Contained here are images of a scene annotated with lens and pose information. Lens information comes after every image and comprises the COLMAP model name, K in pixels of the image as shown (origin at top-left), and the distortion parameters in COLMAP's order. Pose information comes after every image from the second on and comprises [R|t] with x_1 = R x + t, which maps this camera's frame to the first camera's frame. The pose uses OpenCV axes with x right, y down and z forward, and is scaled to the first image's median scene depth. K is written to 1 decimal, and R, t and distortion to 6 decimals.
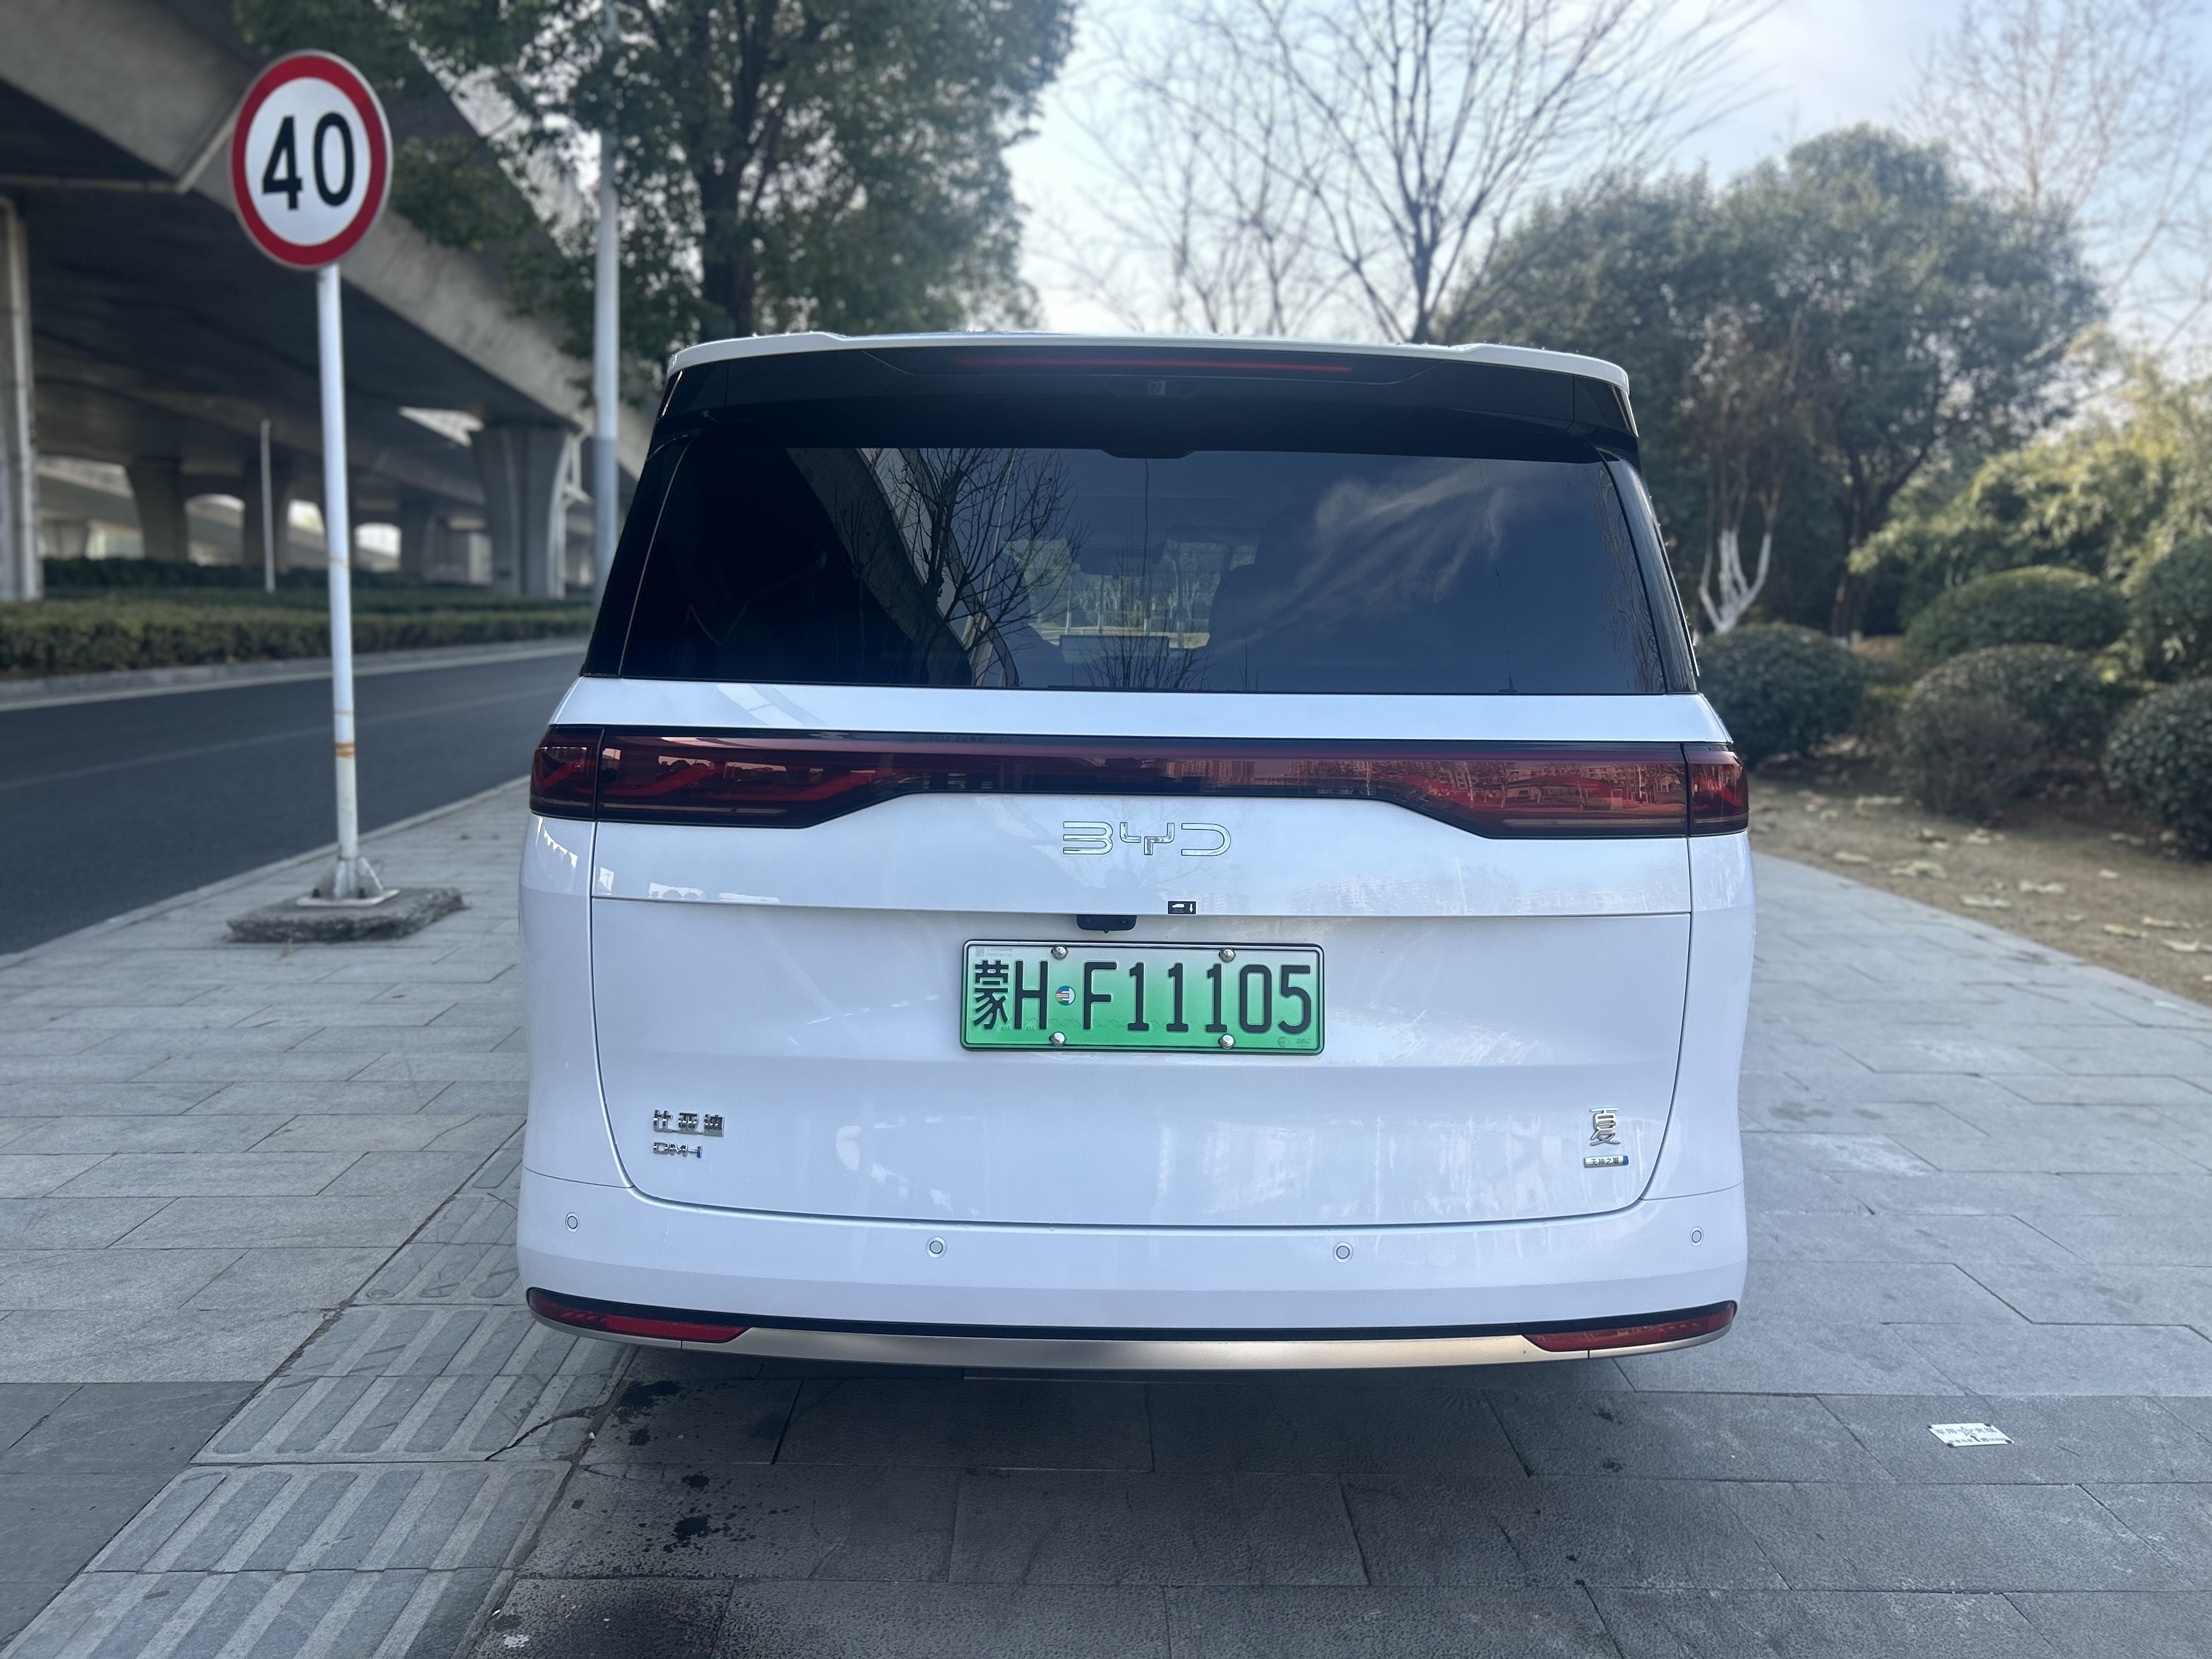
lens RADIAL K [[1663.8, 0, 1093.6], [0, 1663.8, 819.6], [0, 0, 1]] dist [0.036841, -0.023566]
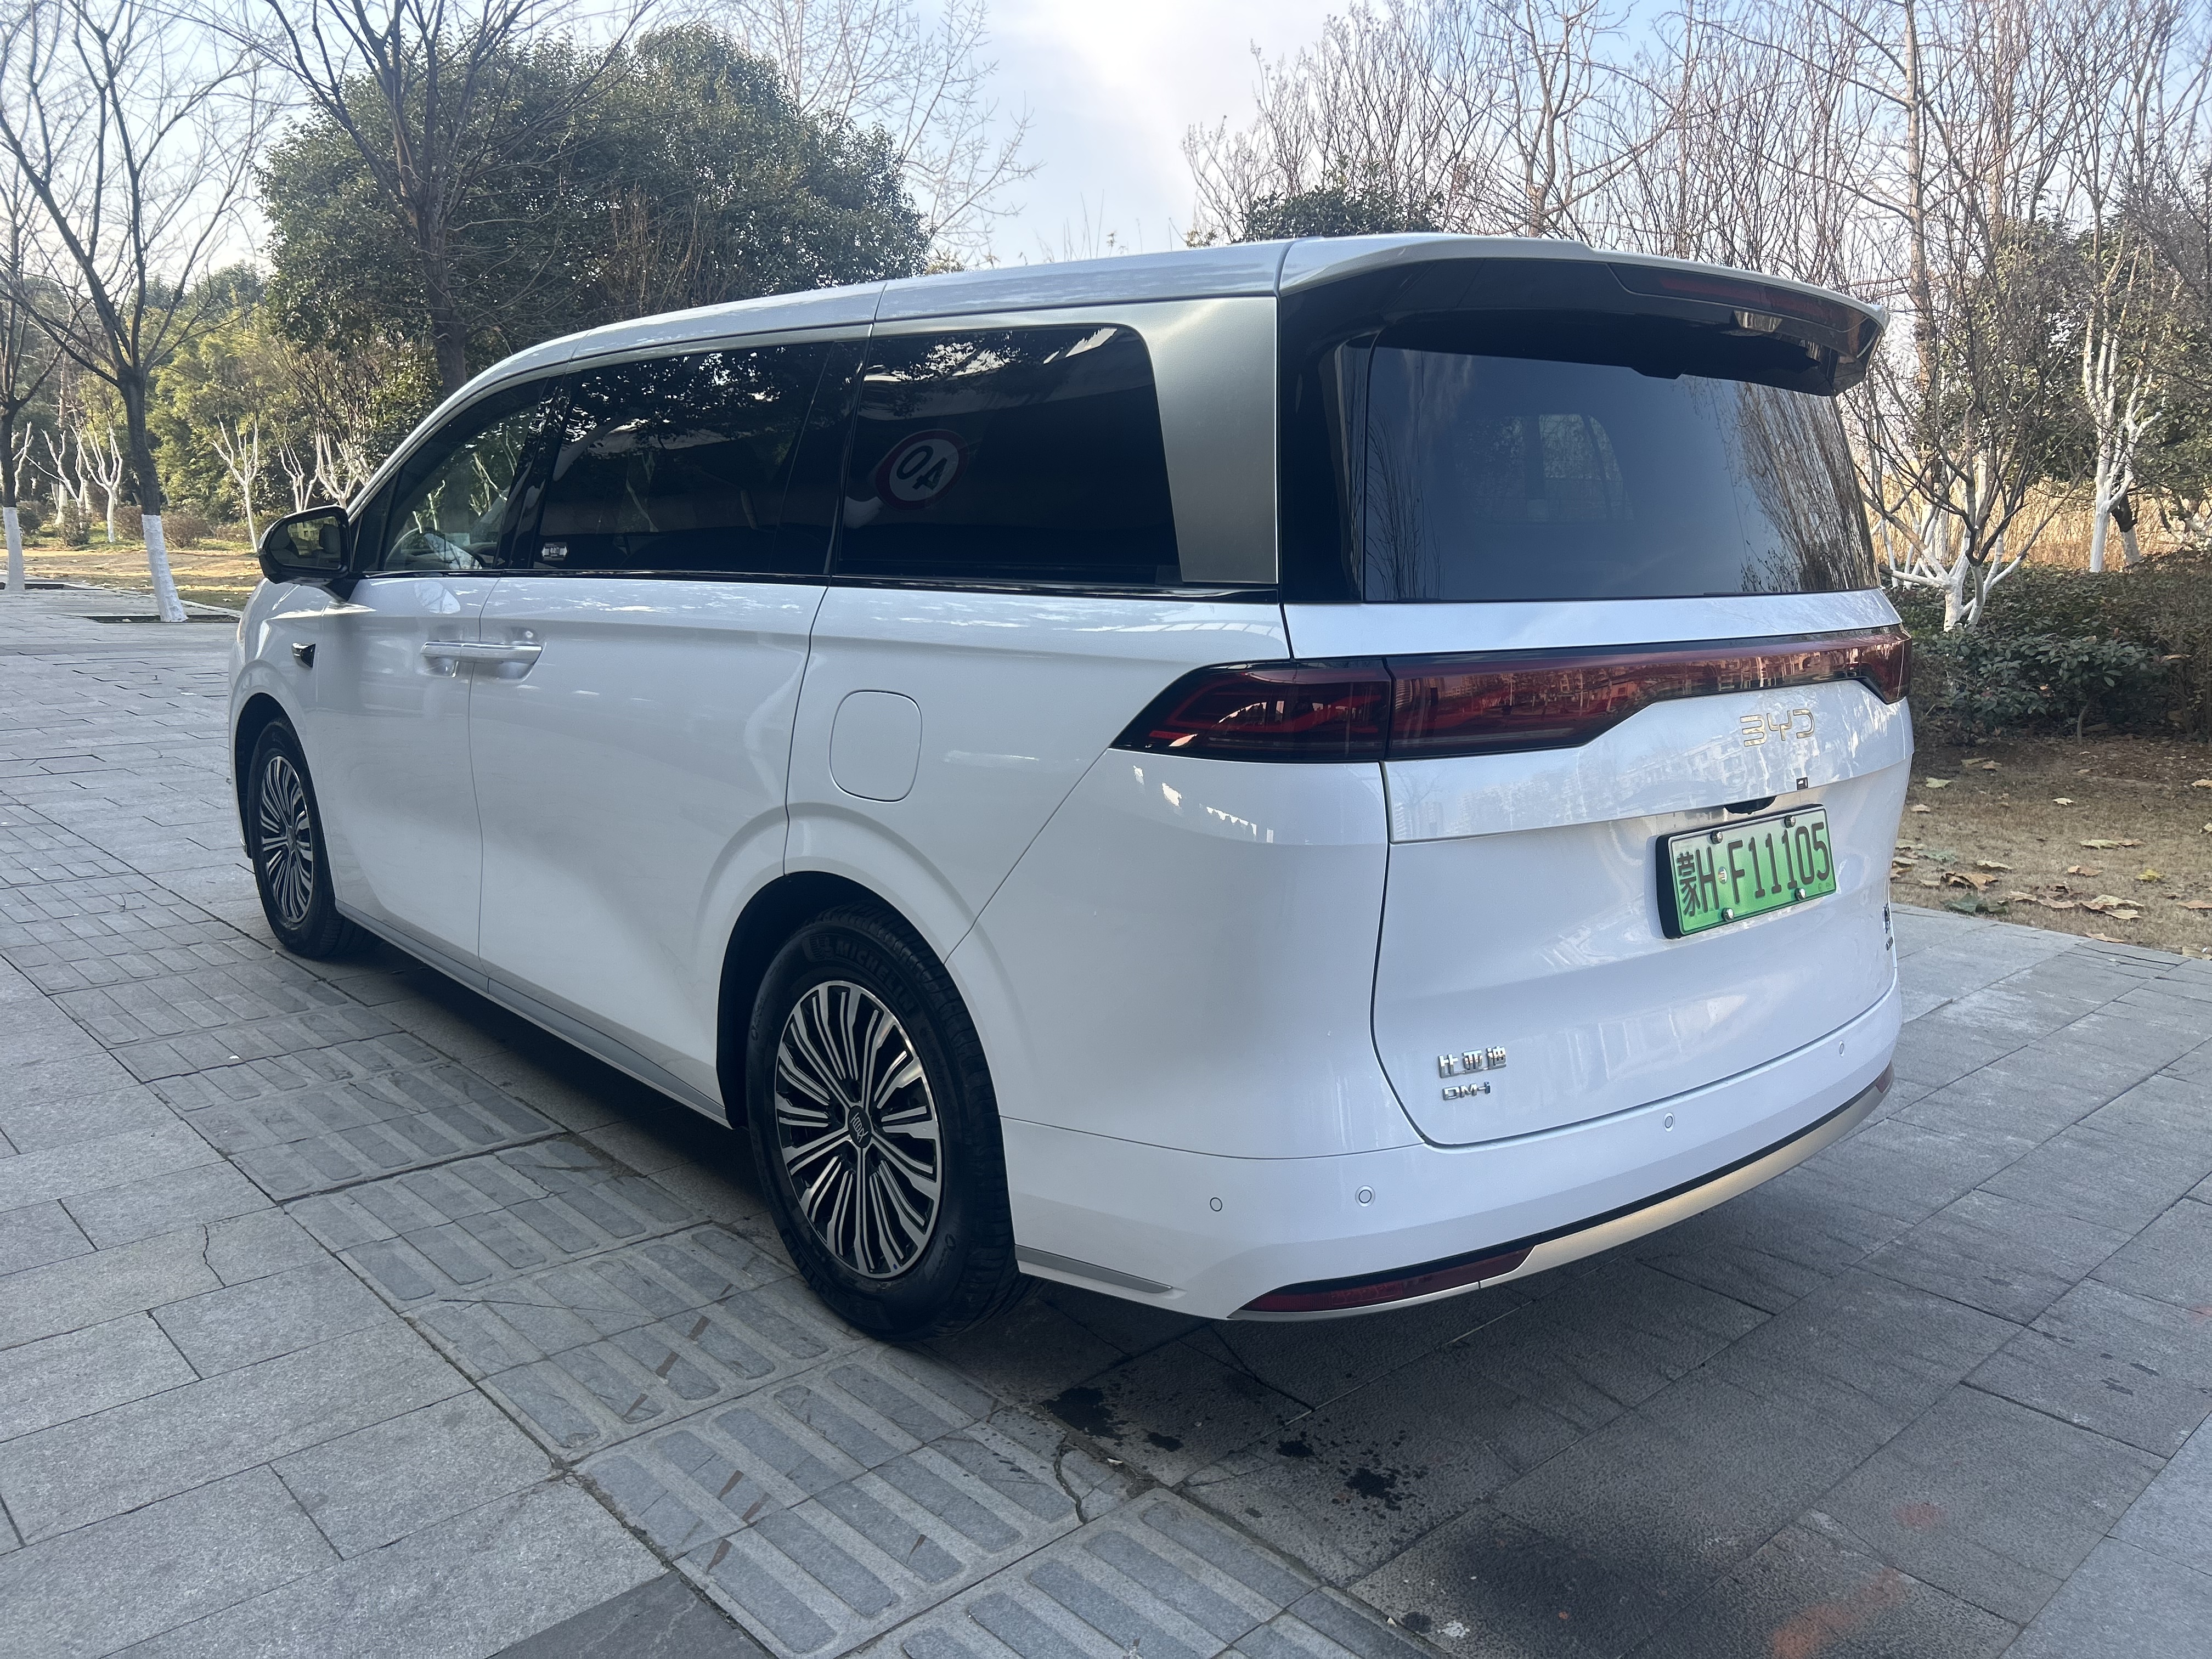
lens RADIAL K [[1663.8, 0, 1138.1], [0, 1663.8, 828.4], [0, 0, 1]] dist [0.036841, -0.023566]
pose [[0.744210, -0.119738, 0.657126, -1.006289], [0.071400, 0.992425, 0.099972, -0.062523], [-0.664119, -0.027481, 0.747122, 0.413258]]
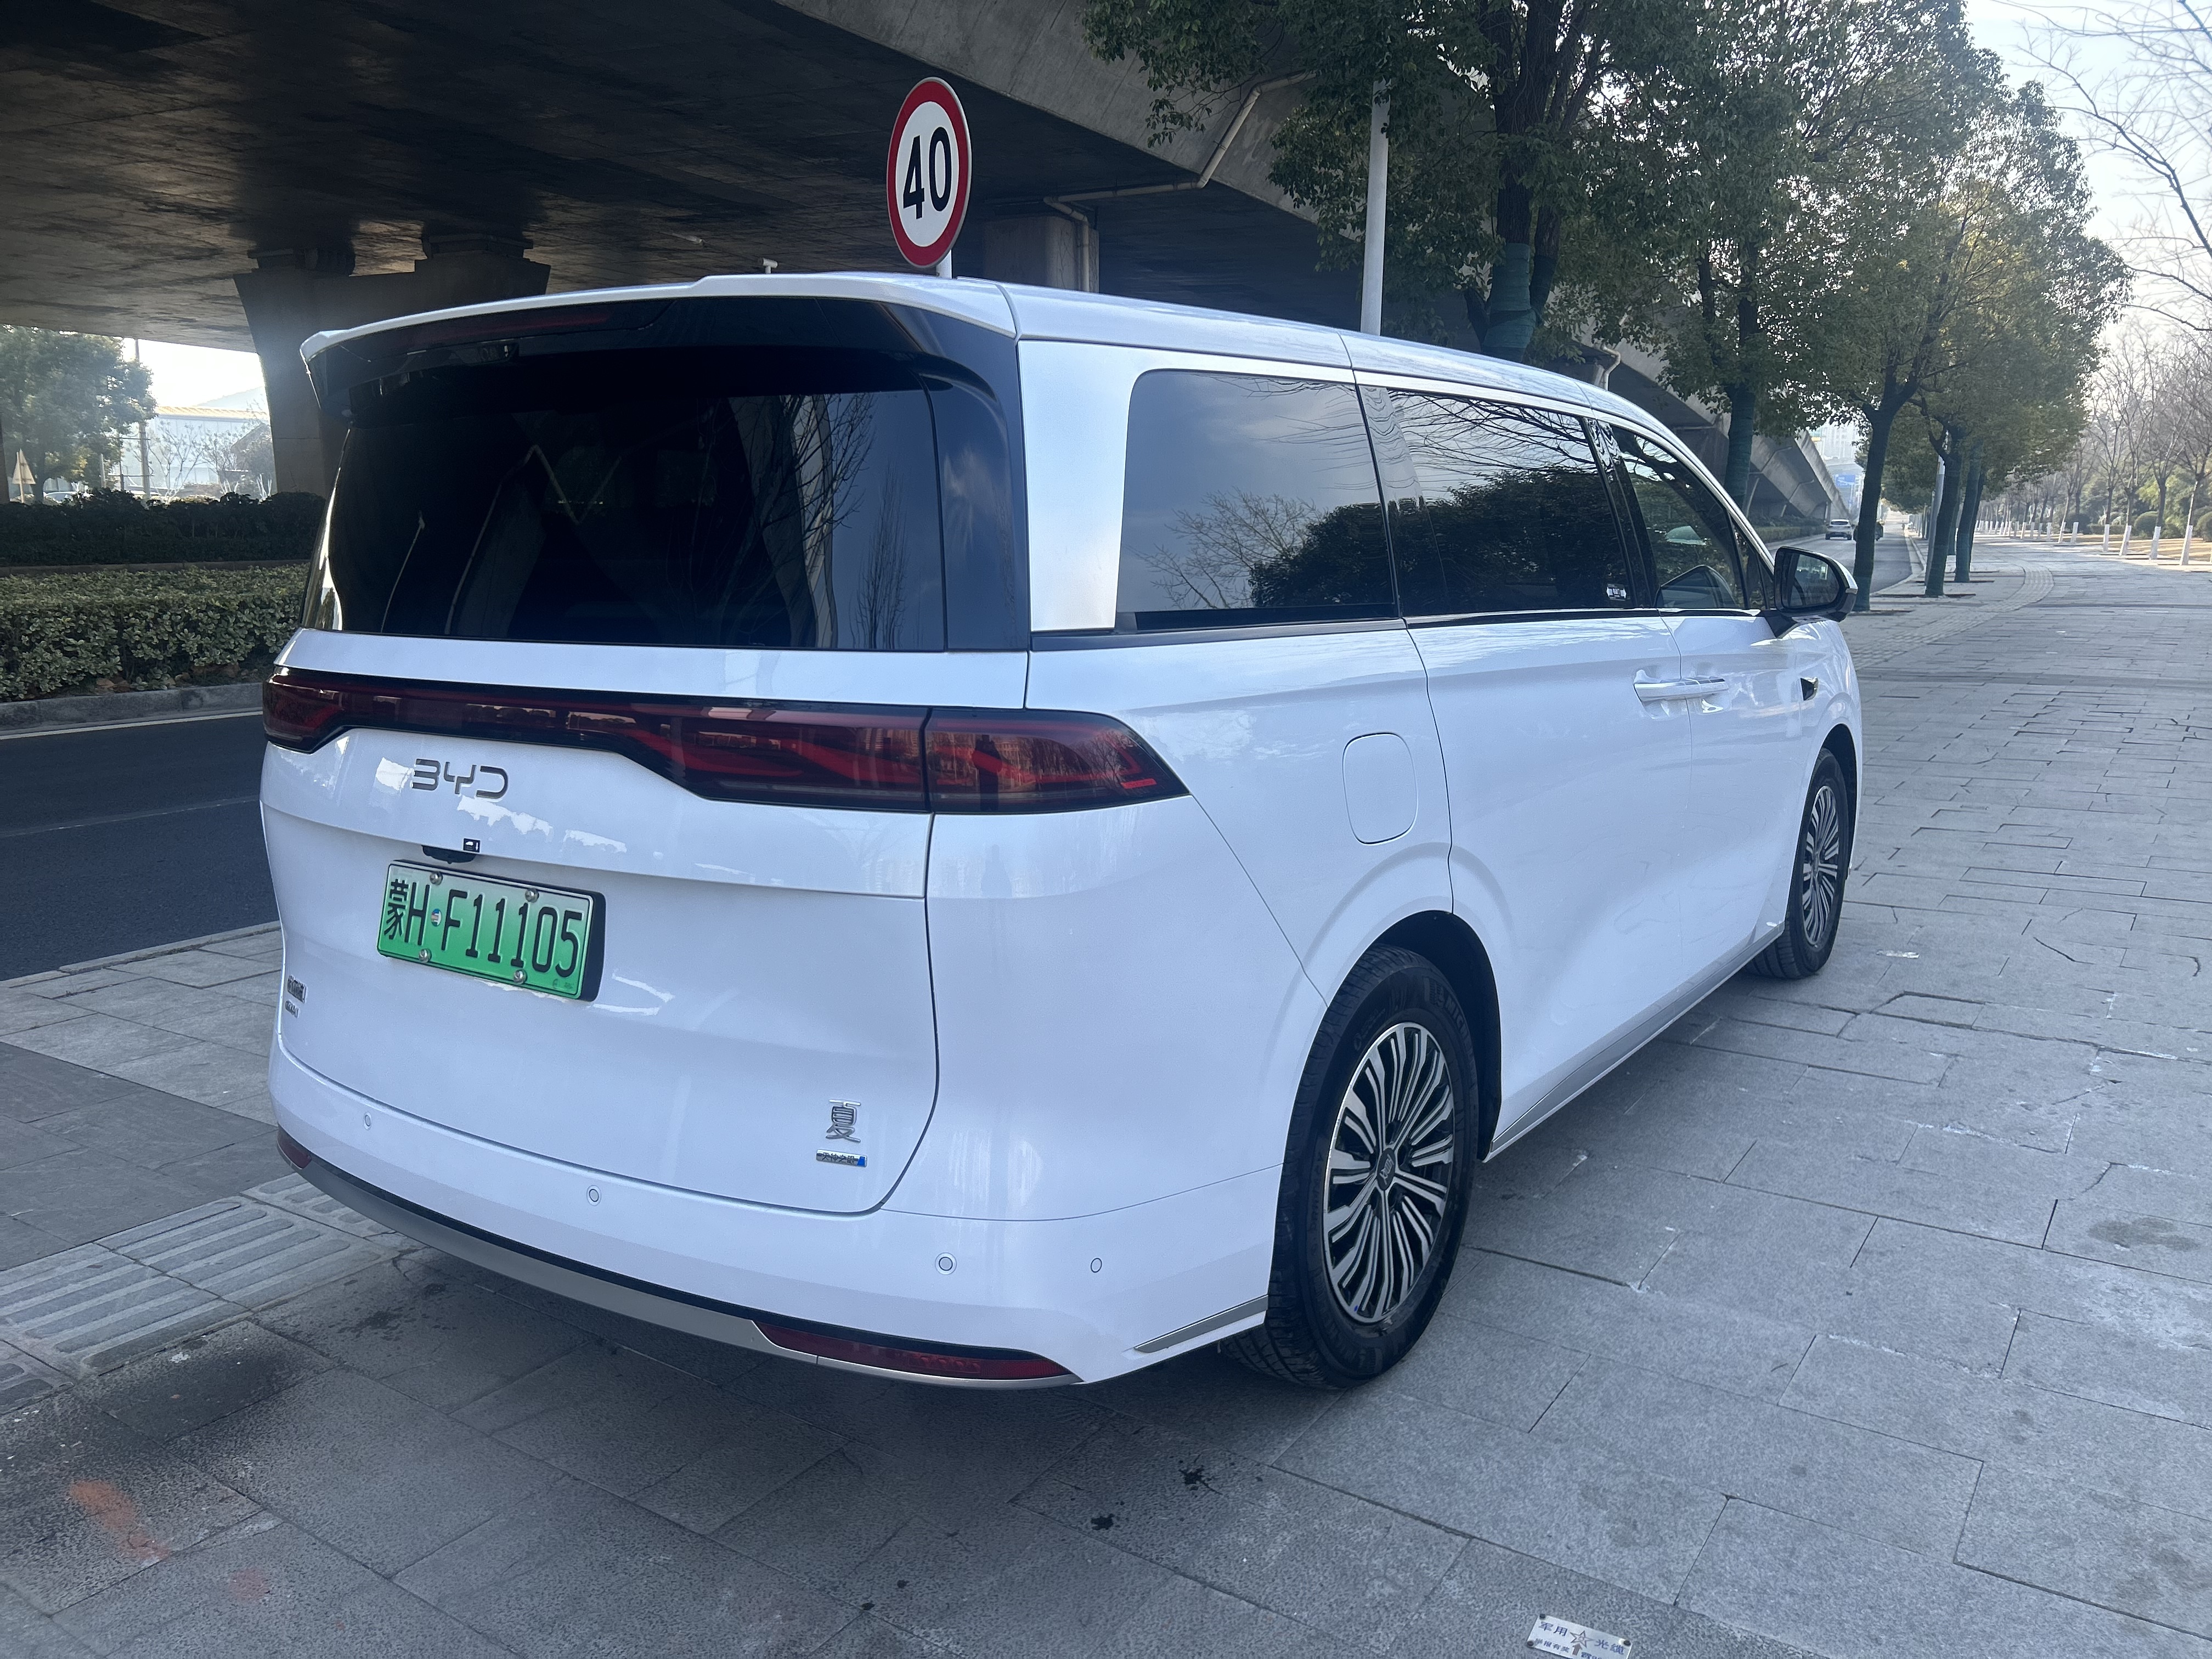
lens RADIAL K [[1663.8, 0, 1109.2], [0, 1663.8, 822.4], [0, 0, 1]] dist [0.036841, -0.023566]
pose [[0.812375, 0.072014, -0.578672, 0.957997], [-0.048453, 0.997250, 0.056083, -0.040422], [0.581119, -0.017522, 0.813630, 0.343643]]
